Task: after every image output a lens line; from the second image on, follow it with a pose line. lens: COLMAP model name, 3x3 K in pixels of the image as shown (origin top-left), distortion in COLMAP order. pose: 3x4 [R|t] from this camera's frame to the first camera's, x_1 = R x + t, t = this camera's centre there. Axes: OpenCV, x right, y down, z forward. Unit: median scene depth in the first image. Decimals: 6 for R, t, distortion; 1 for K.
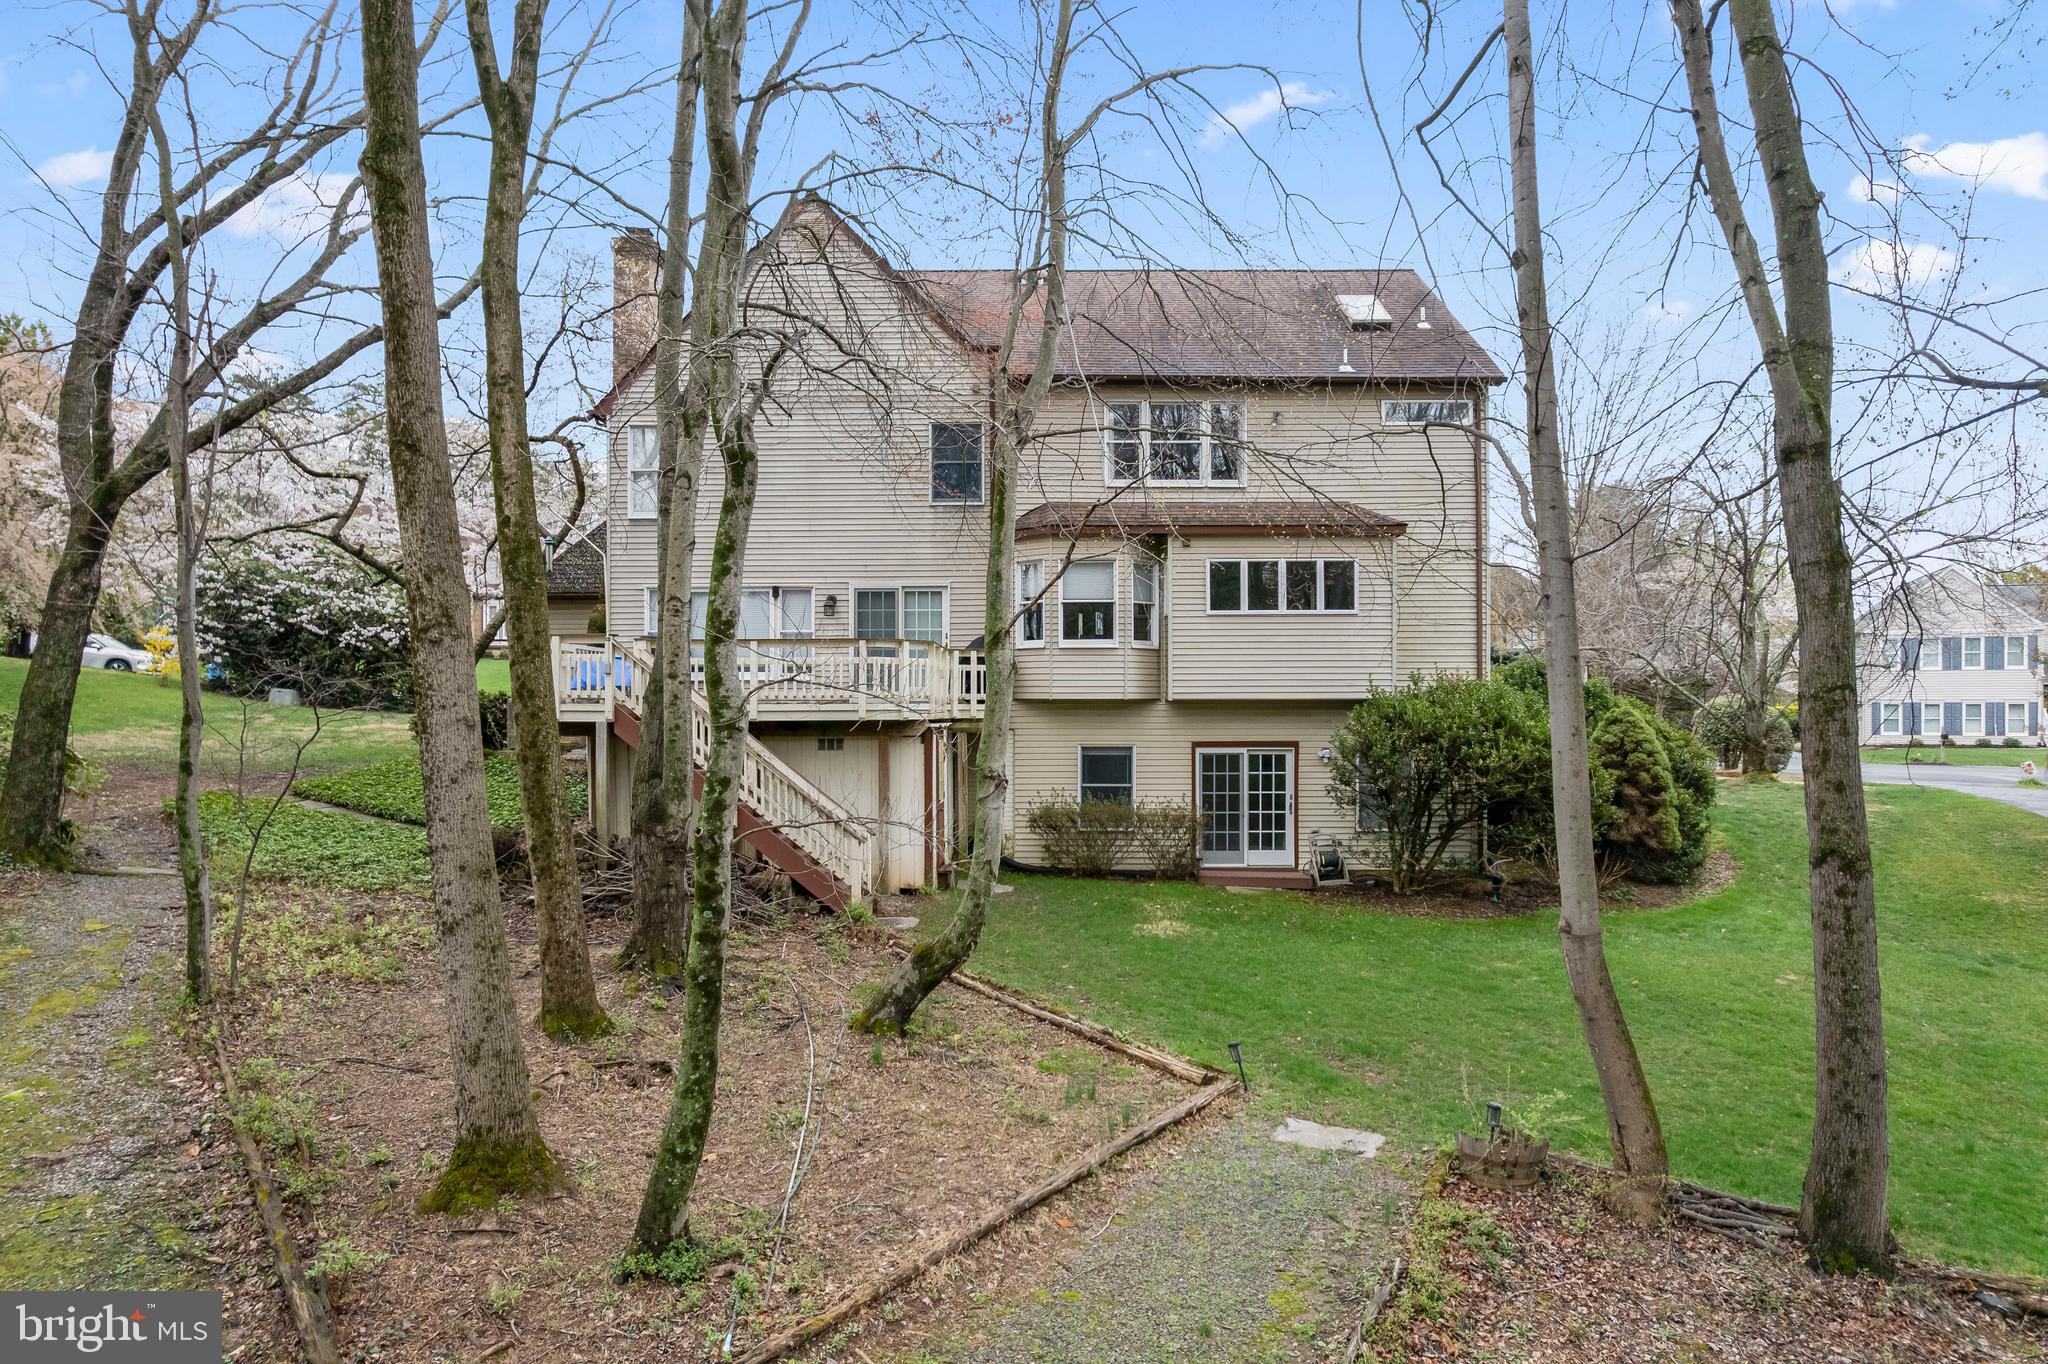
lens RADIAL K [[1290.0, 0, 1024.0], [0, 1290.0, 682.0], [0, 0, 1]] dist [-0.057656, 0.057197]
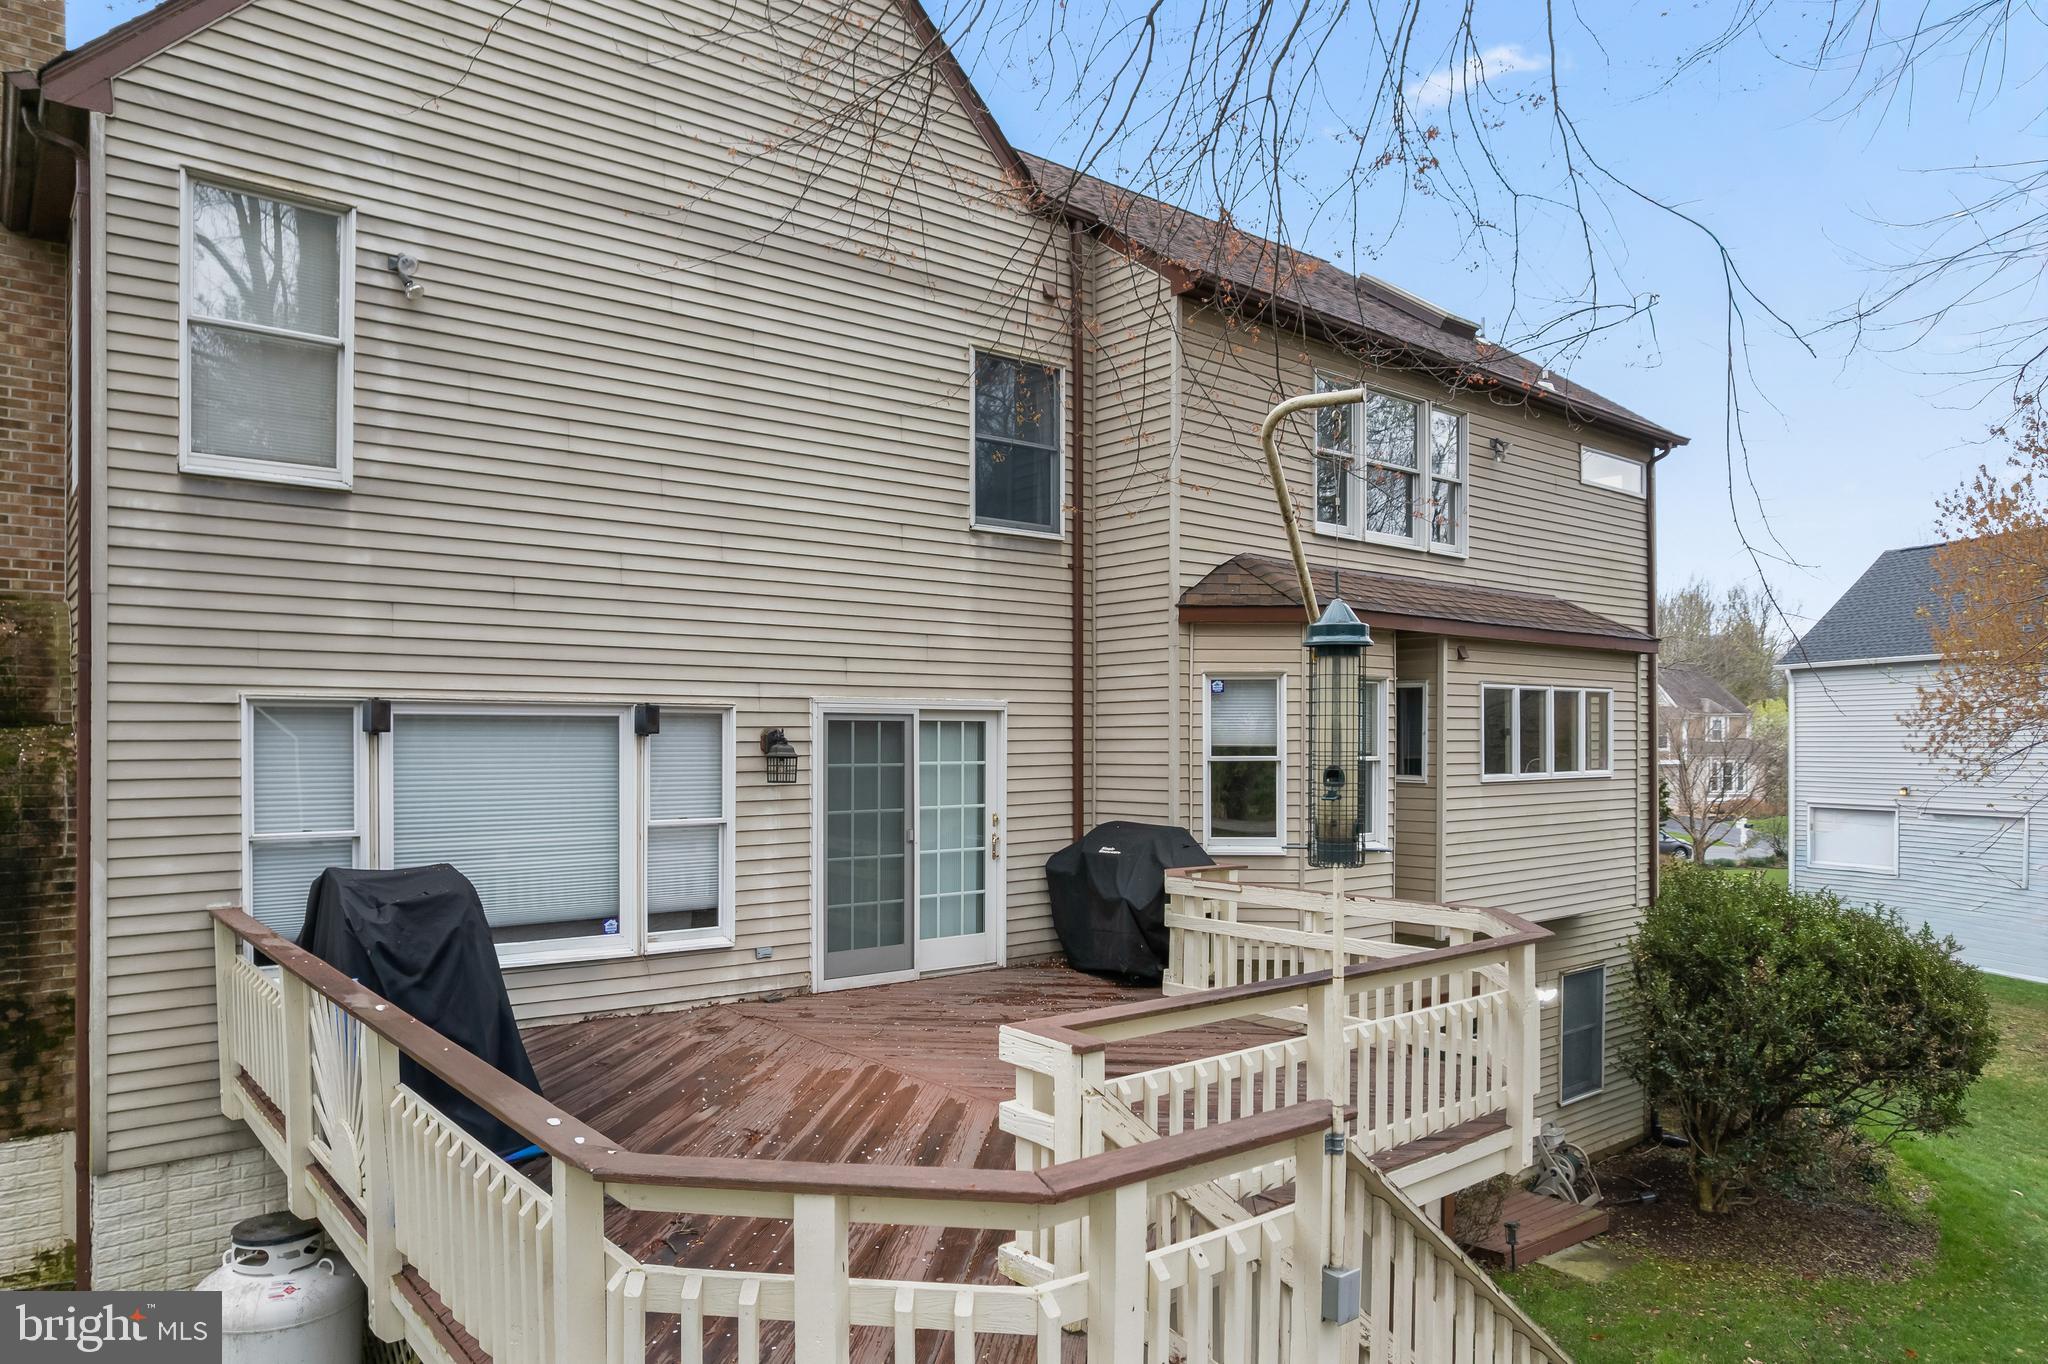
lens RADIAL K [[1325.0, 0, 1020.6], [0, 1325.0, 719.2], [0, 0, 1]] dist [-0.000364, 0.022897]
pose [[0.766788, 0.012193, 0.641784, -0.355560], [-0.009515, 0.999926, -0.007629, -0.068014], [-0.641829, -0.000257, 0.766847, 0.635587]]
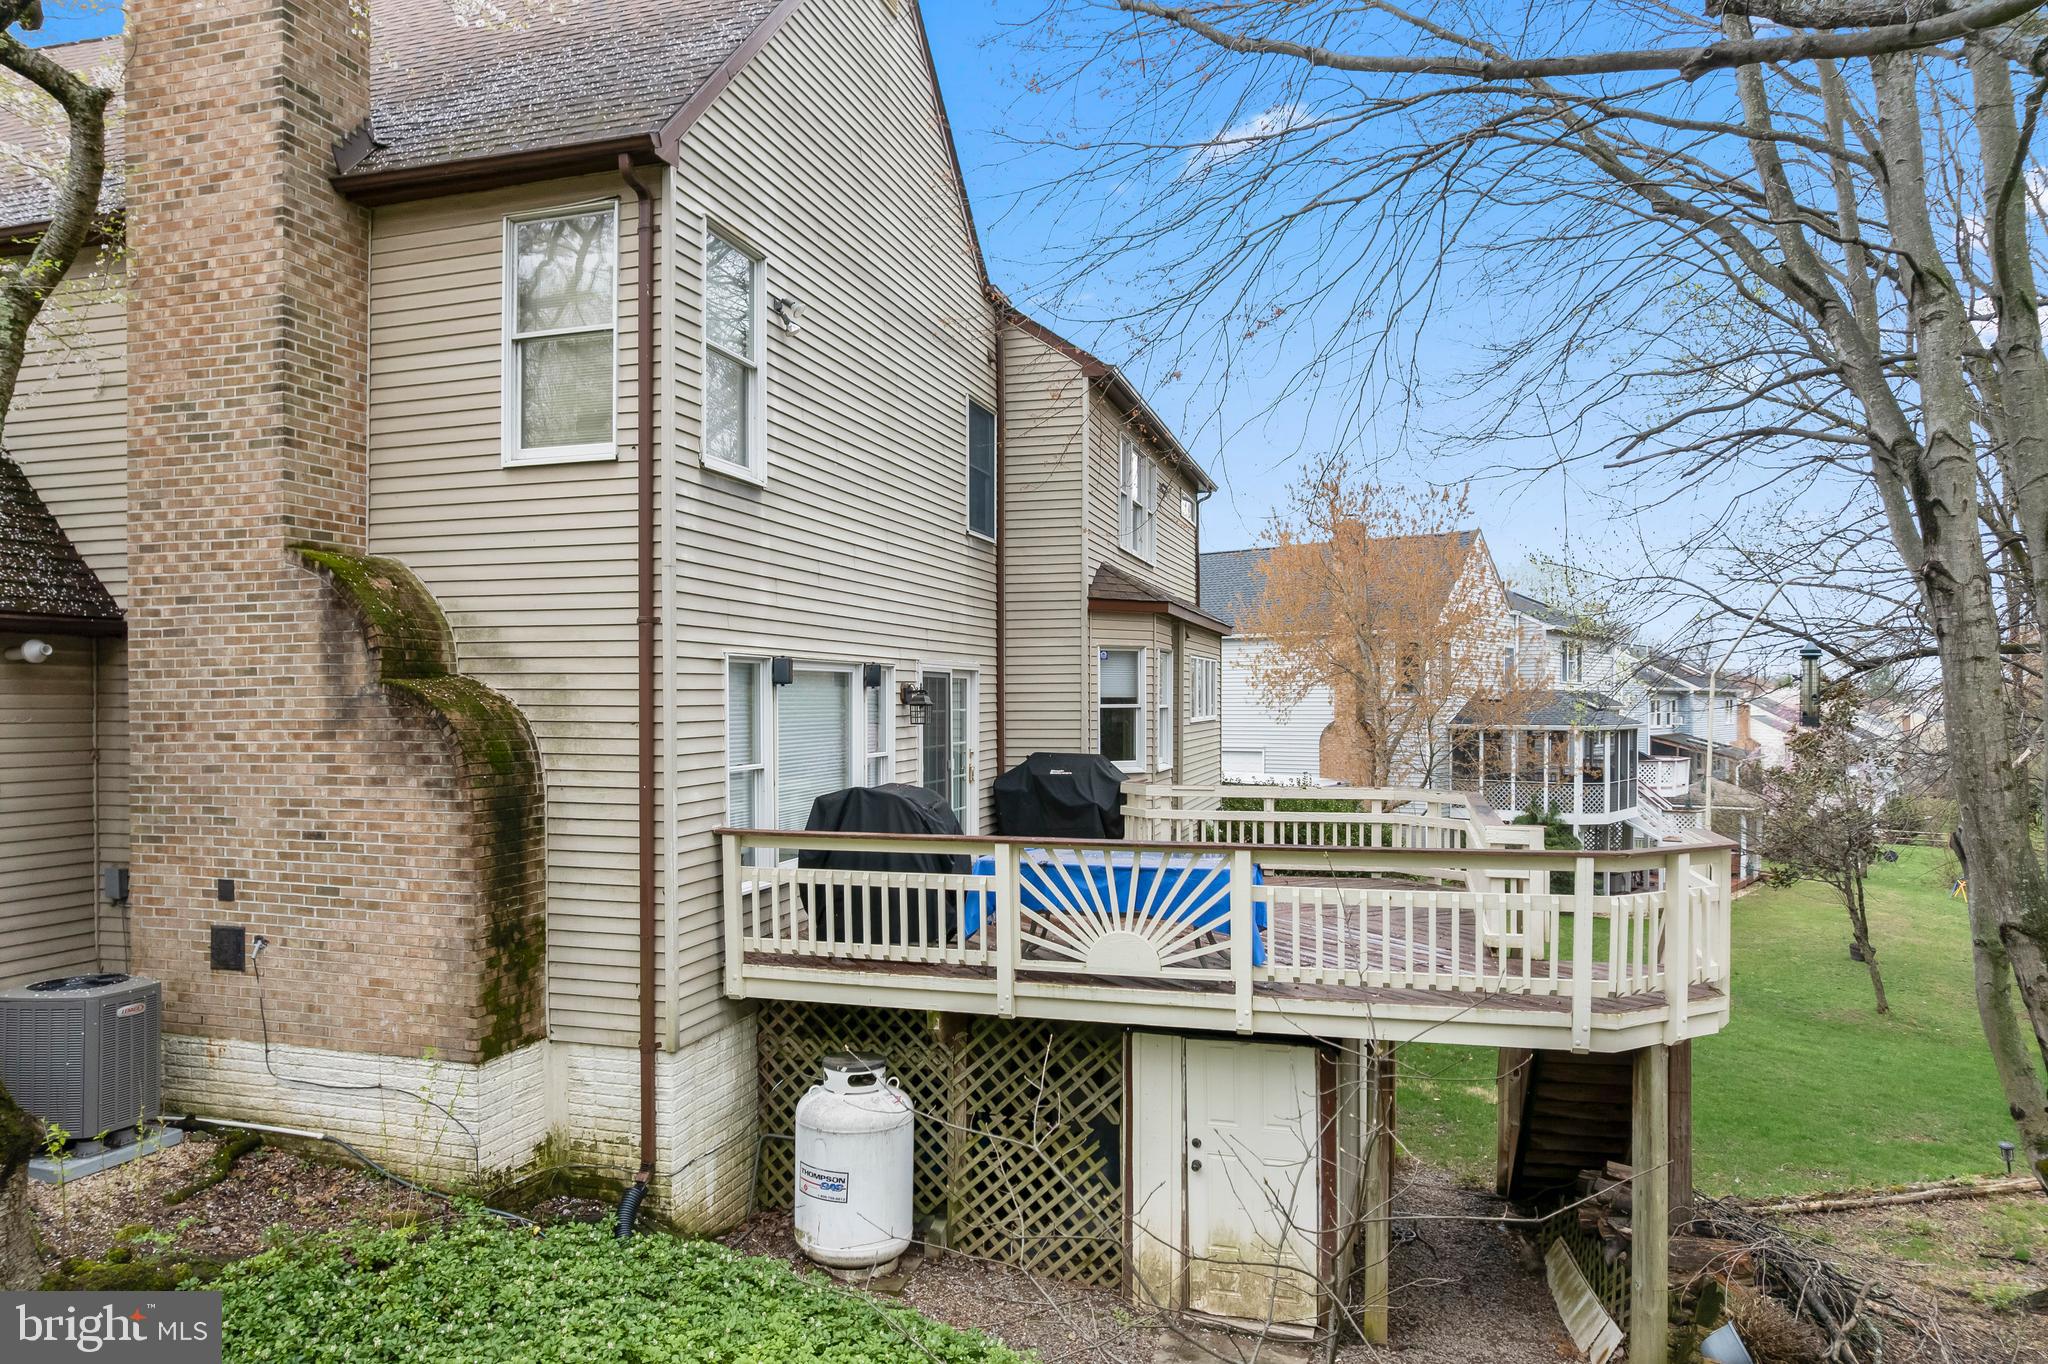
lens RADIAL K [[1290.0, 0, 1024.0], [0, 1290.0, 682.0], [0, 0, 1]] dist [-0.057656, 0.057197]
pose [[0.251003, 0.014435, 0.967879, -0.644099], [-0.009845, 0.999875, -0.012360, -0.061987], [-0.967936, -0.006426, 0.251114, 0.828859]]
